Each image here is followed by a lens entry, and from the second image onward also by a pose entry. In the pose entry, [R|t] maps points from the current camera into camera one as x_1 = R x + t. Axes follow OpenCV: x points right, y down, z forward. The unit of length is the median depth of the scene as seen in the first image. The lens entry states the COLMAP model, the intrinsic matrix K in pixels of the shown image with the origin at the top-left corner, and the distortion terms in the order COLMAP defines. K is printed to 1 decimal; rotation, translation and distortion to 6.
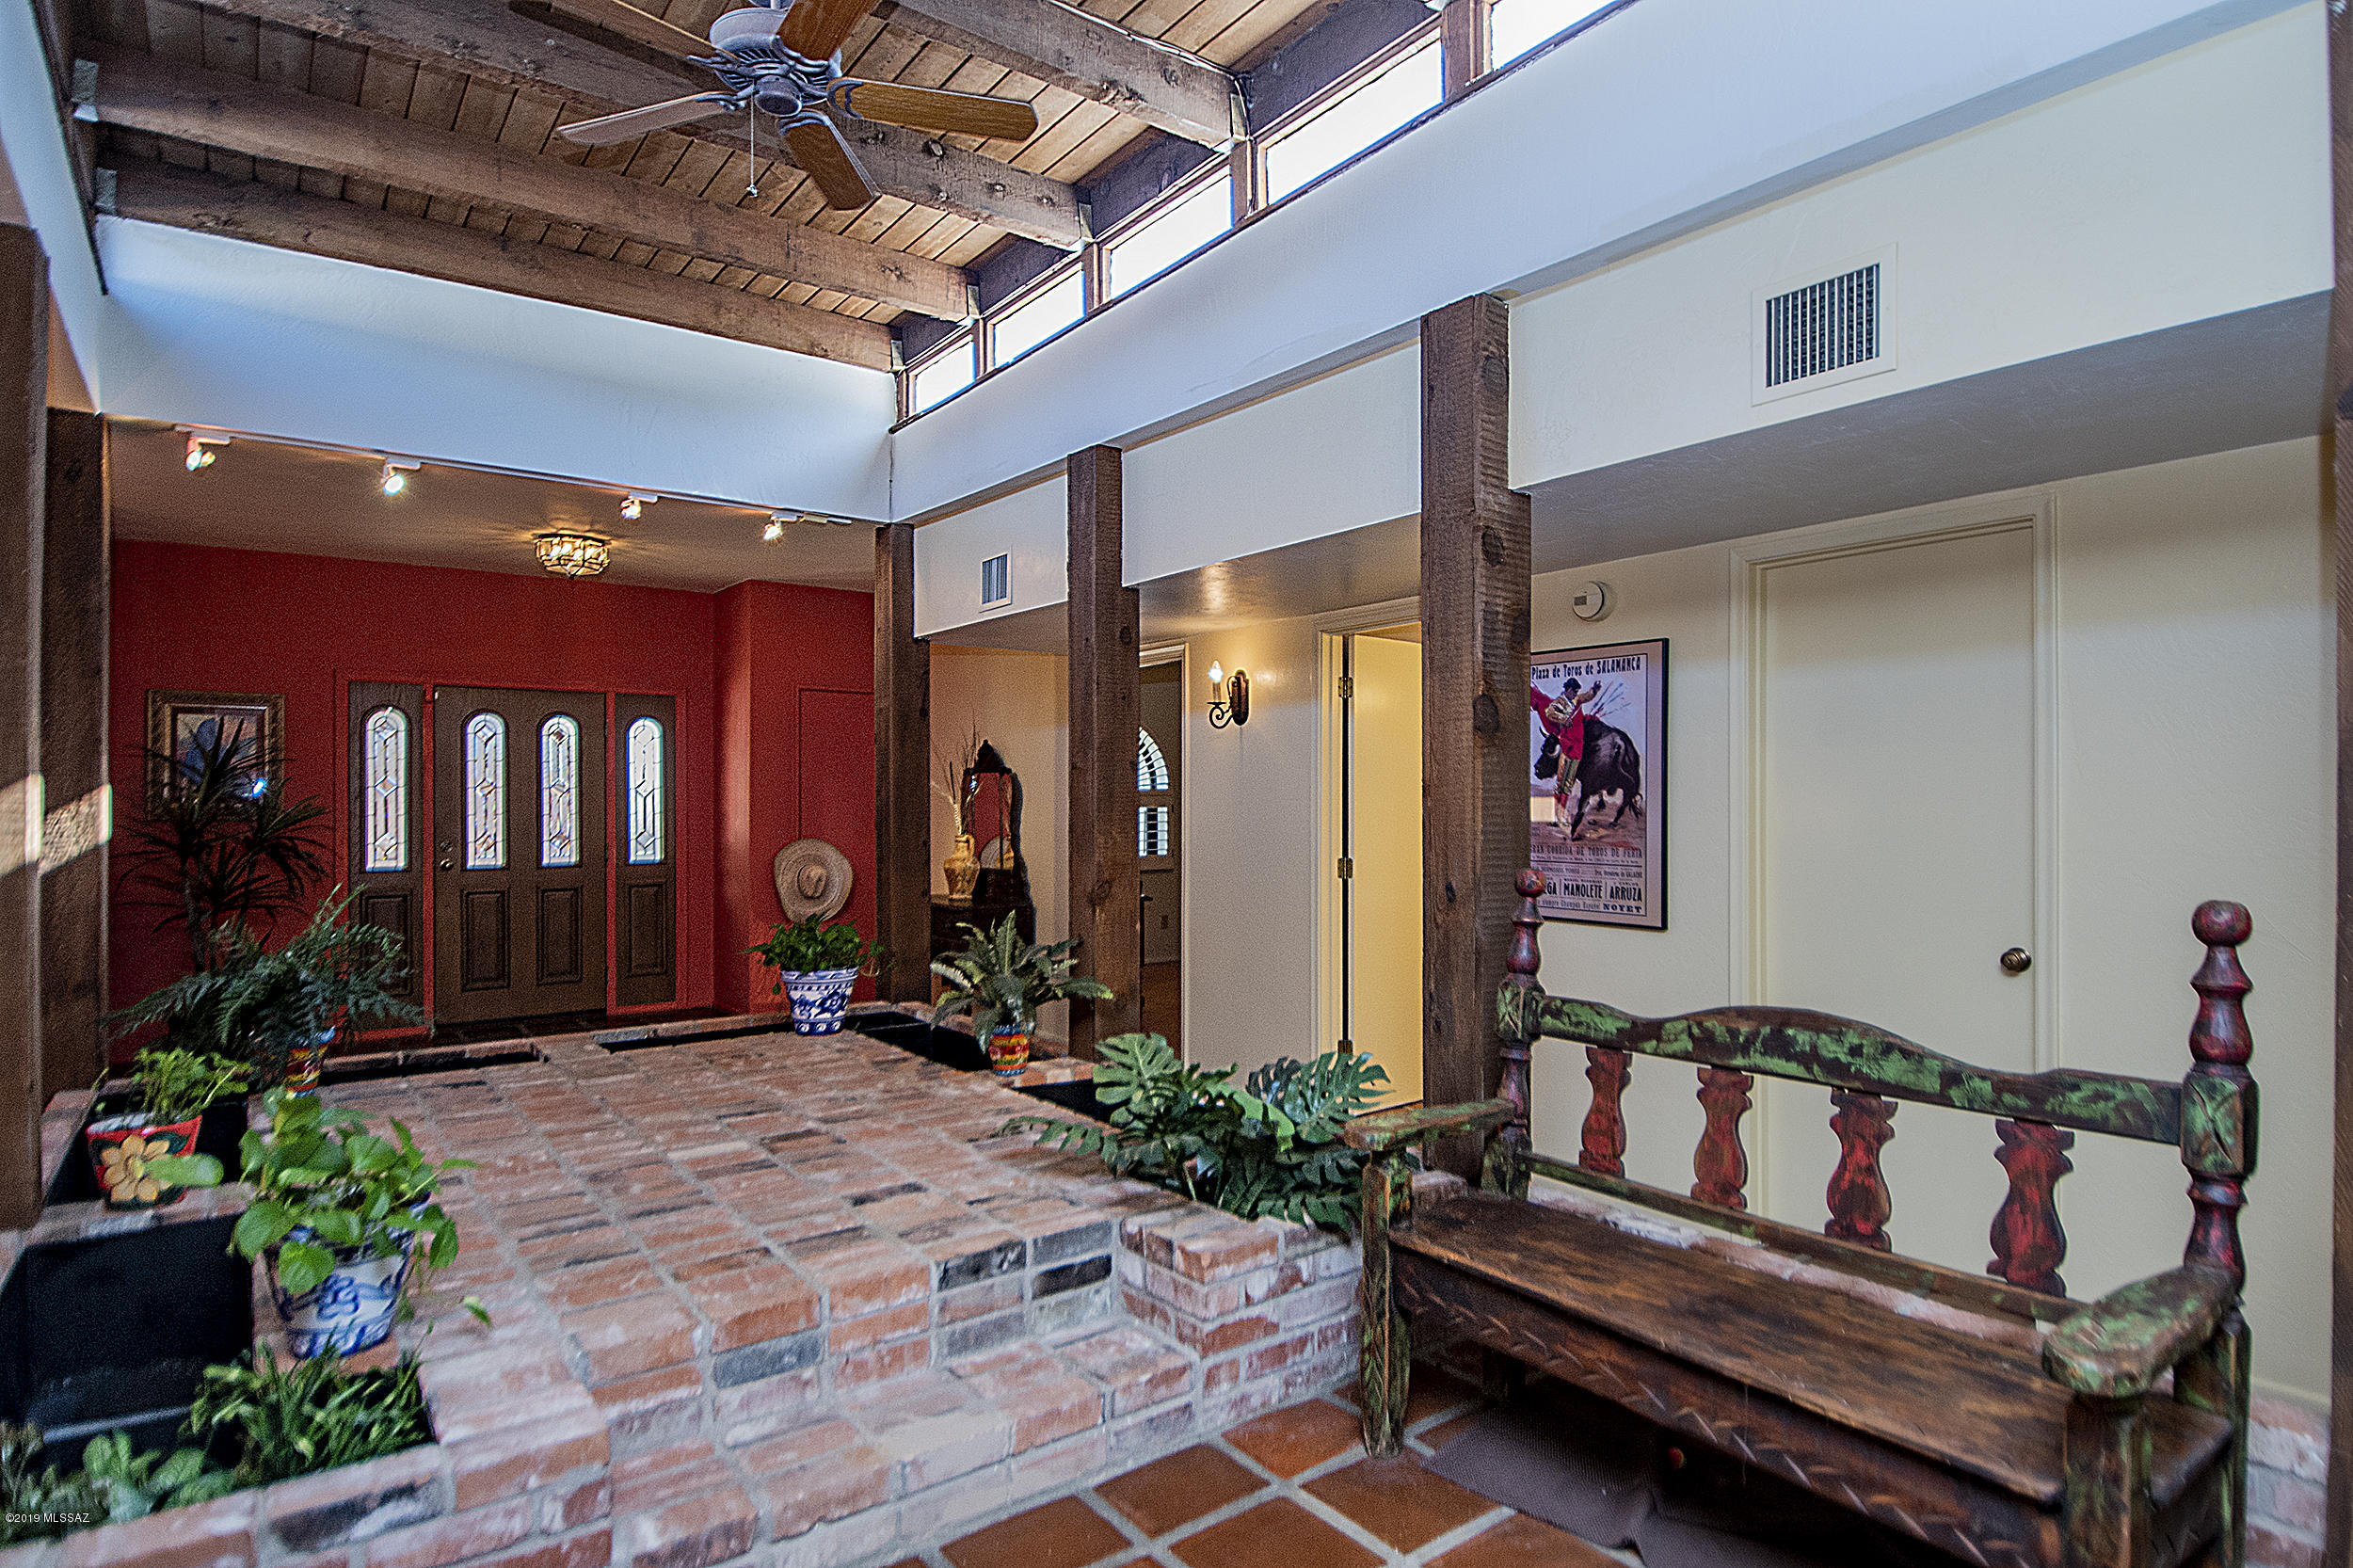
lens RADIAL K [[1288.2, 0, 1230.3], [0, 1288.2, 789.8], [0, 0, 1]] dist [0.015142, -0.002448]
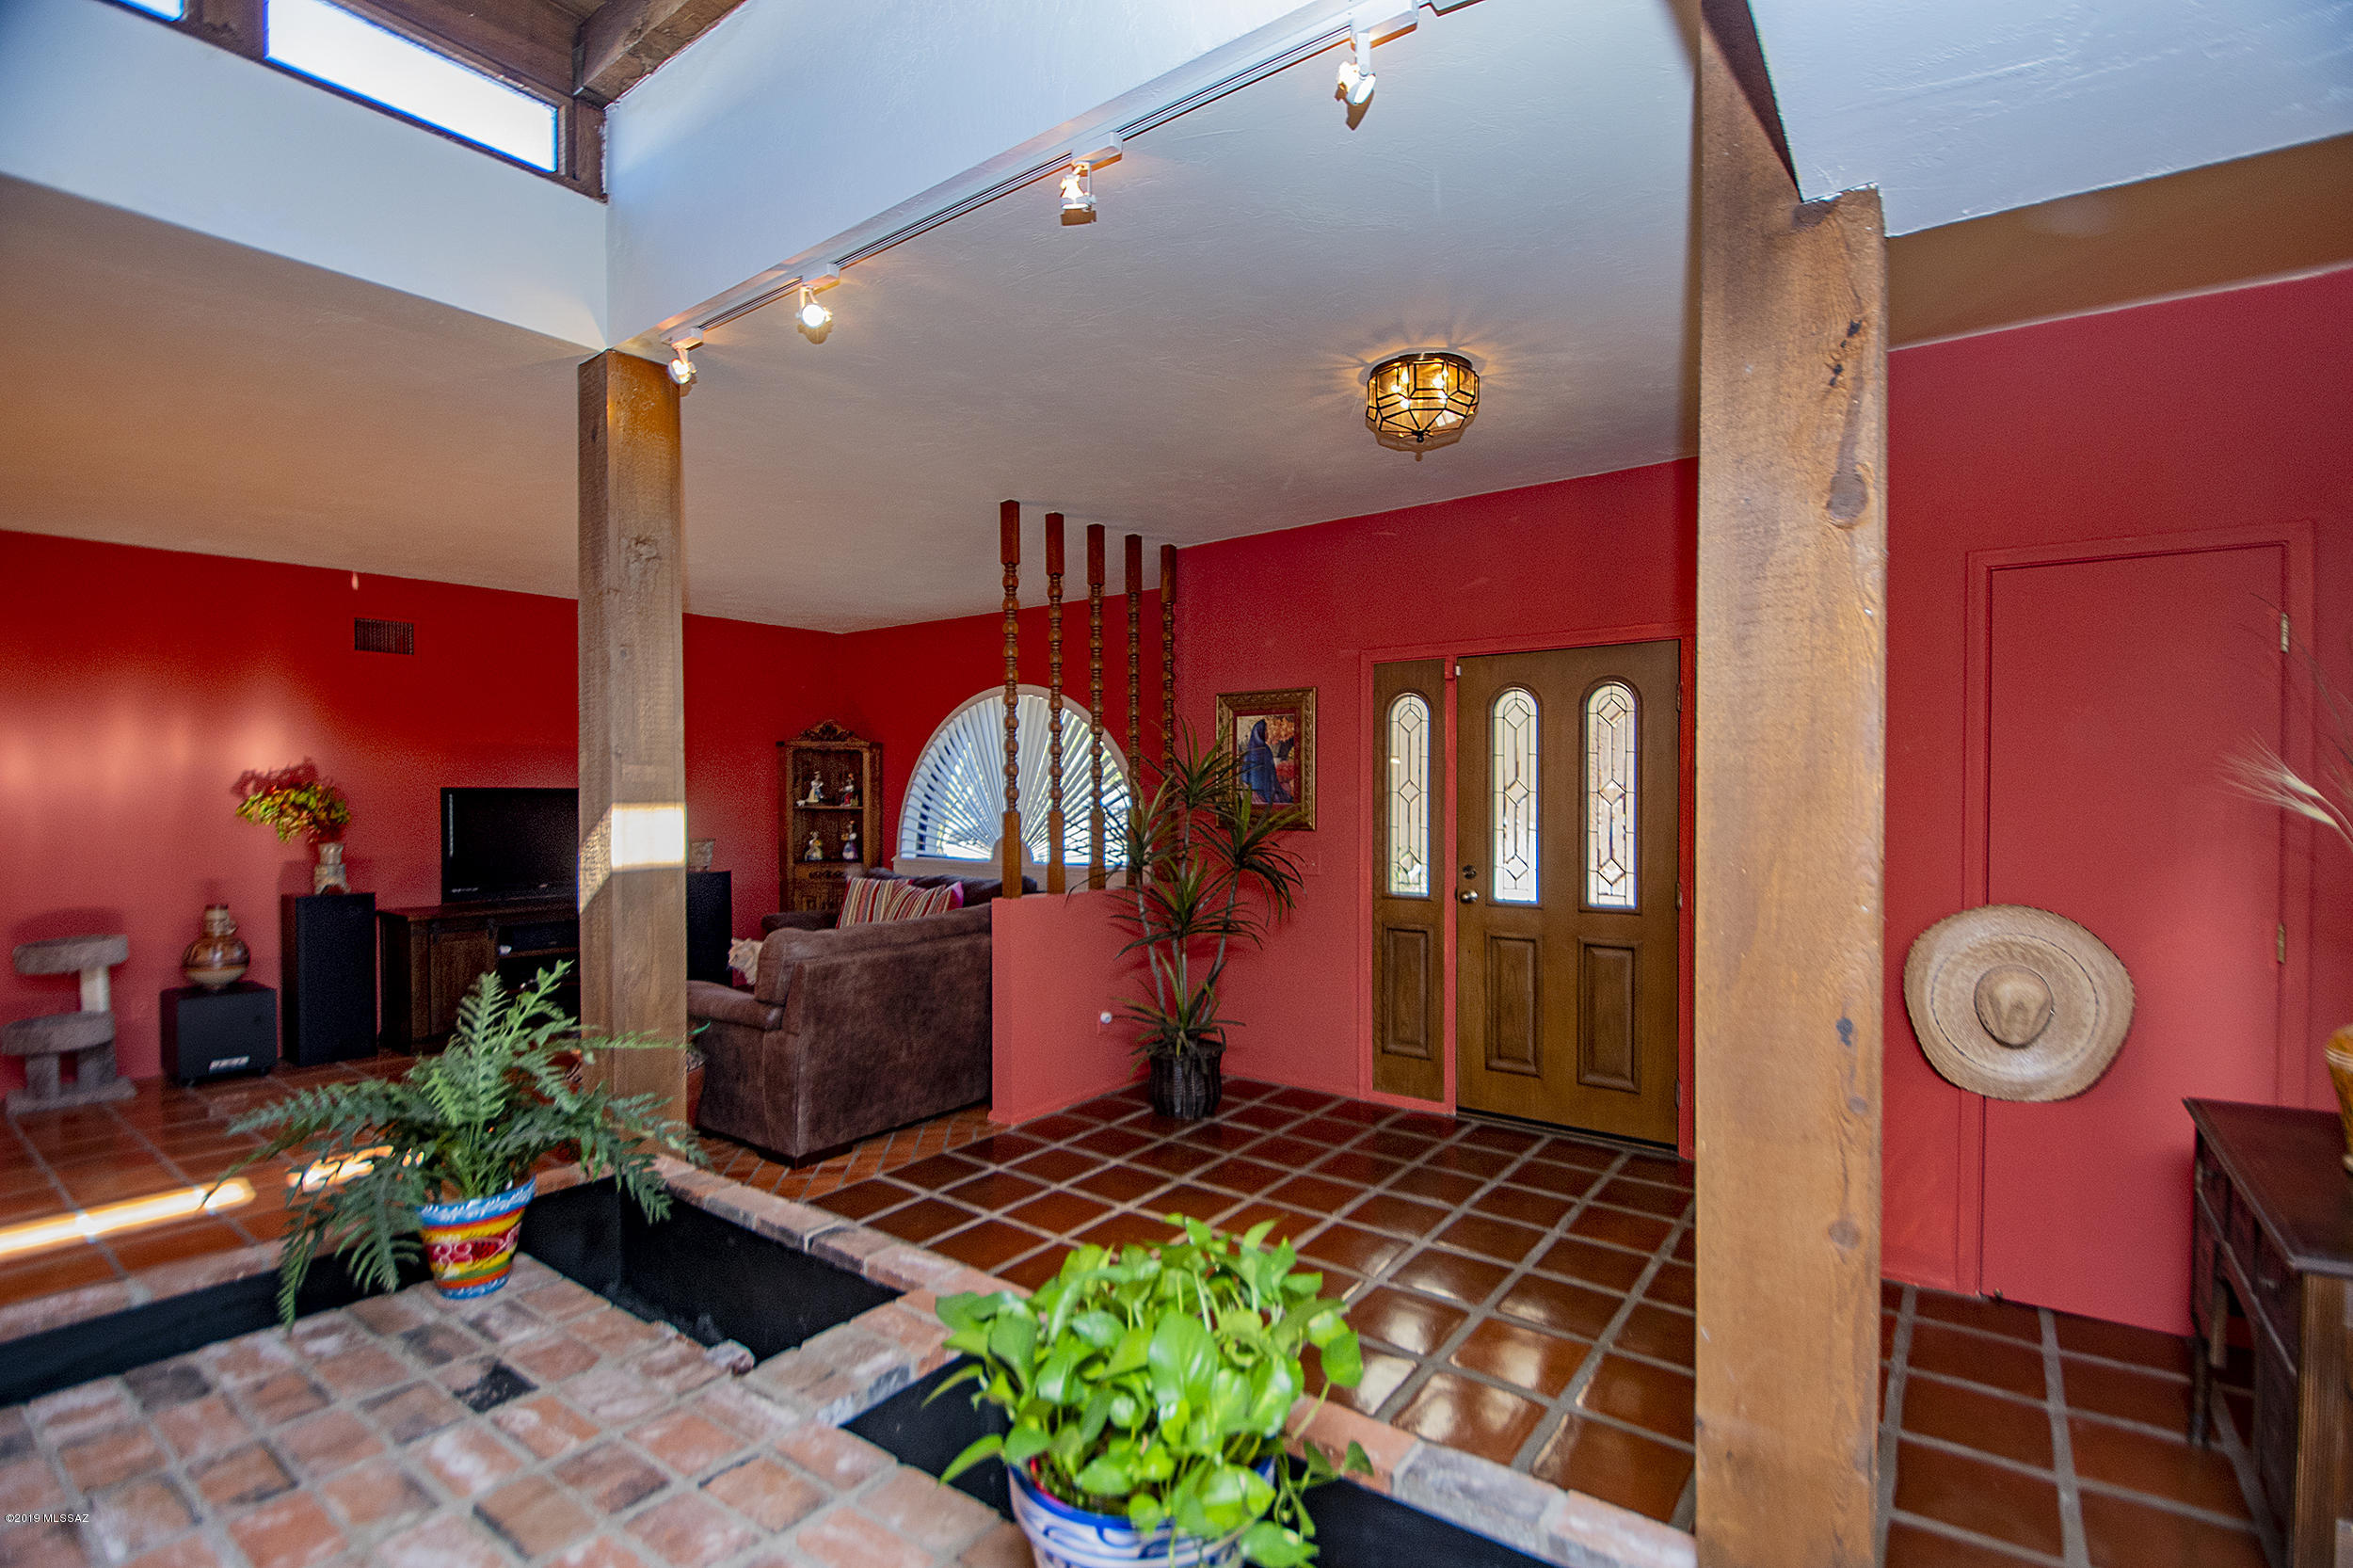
lens RADIAL K [[1065.9, 0, 1189.7], [0, 1065.9, 793.4], [0, 0, 1]] dist [-0.002556, -0.000537]
pose [[0.276776, 0.006735, -0.960911, -0.101653], [0.007845, 0.999926, 0.009268, -0.013628], [0.960903, -0.010103, 0.276703, 1.187751]]
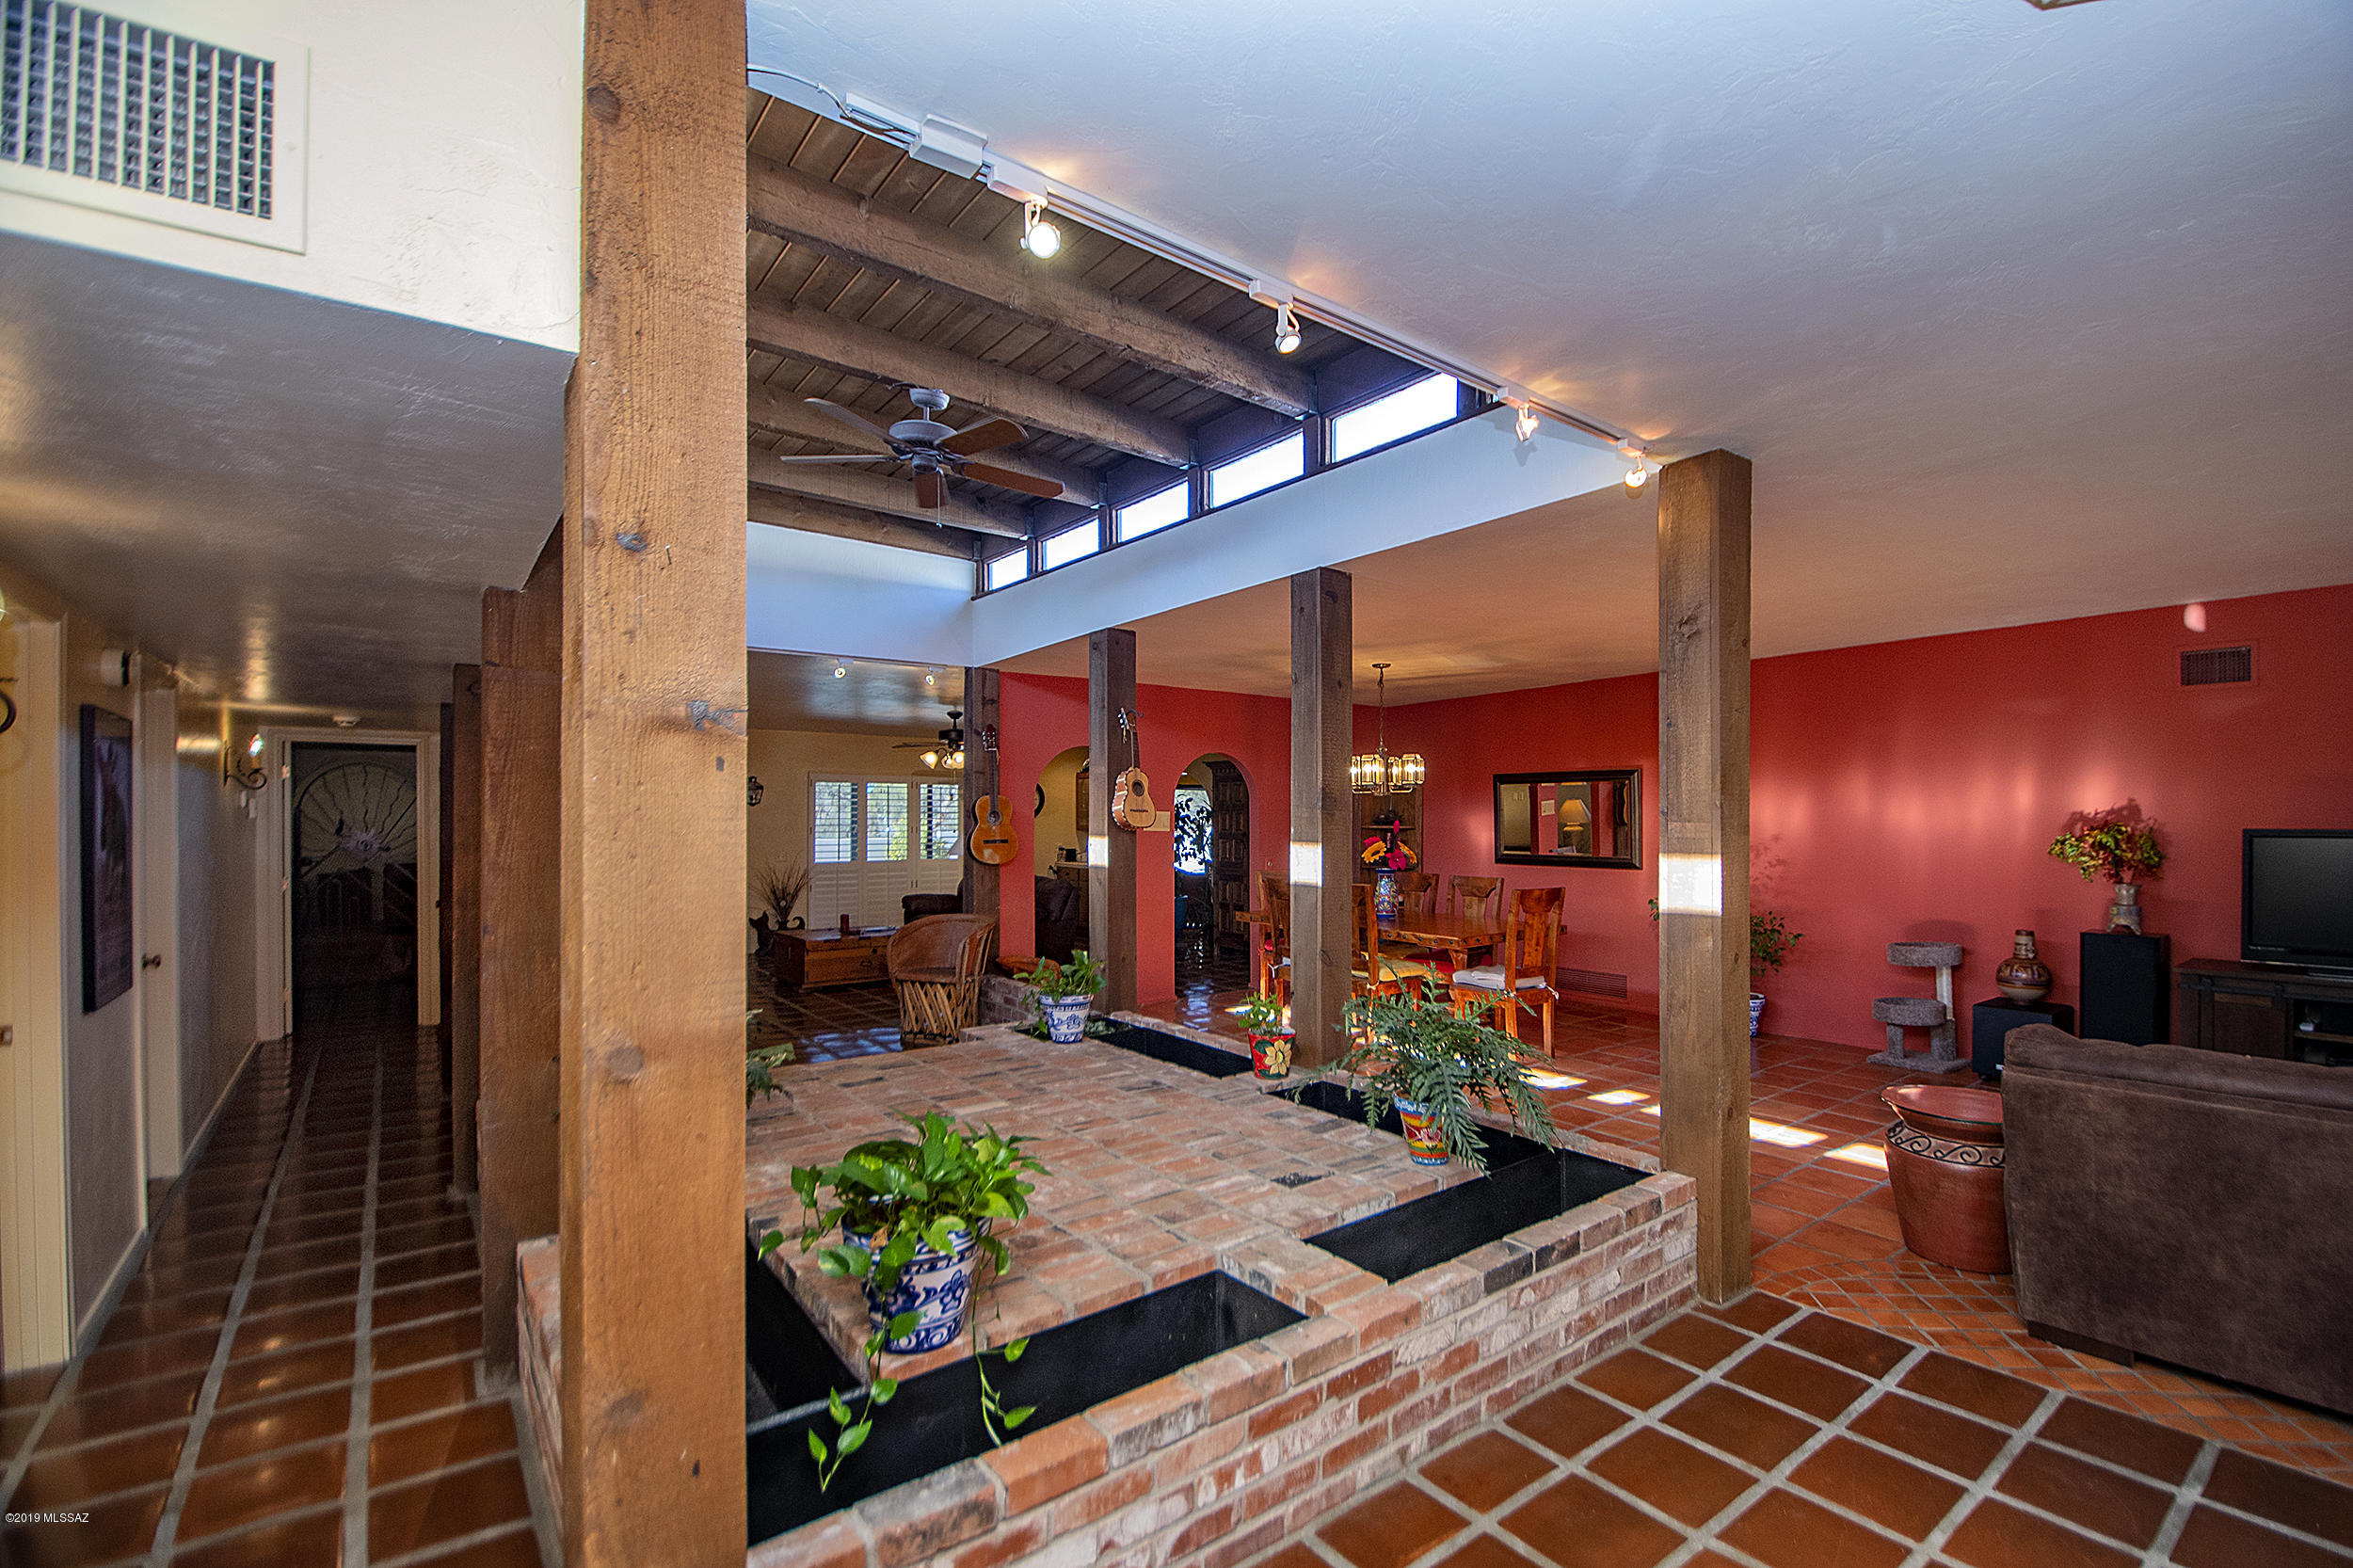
lens RADIAL K [[1057.4, 0, 1264.7], [0, 1057.4, 818.9], [0, 0, 1]] dist [0.000608, -0.005992]
pose [[-0.999087, 0.004293, -0.042504, -0.554370], [0.004541, 0.999973, -0.005744, -0.026128], [0.042478, -0.005932, -0.999080, 1.814332]]
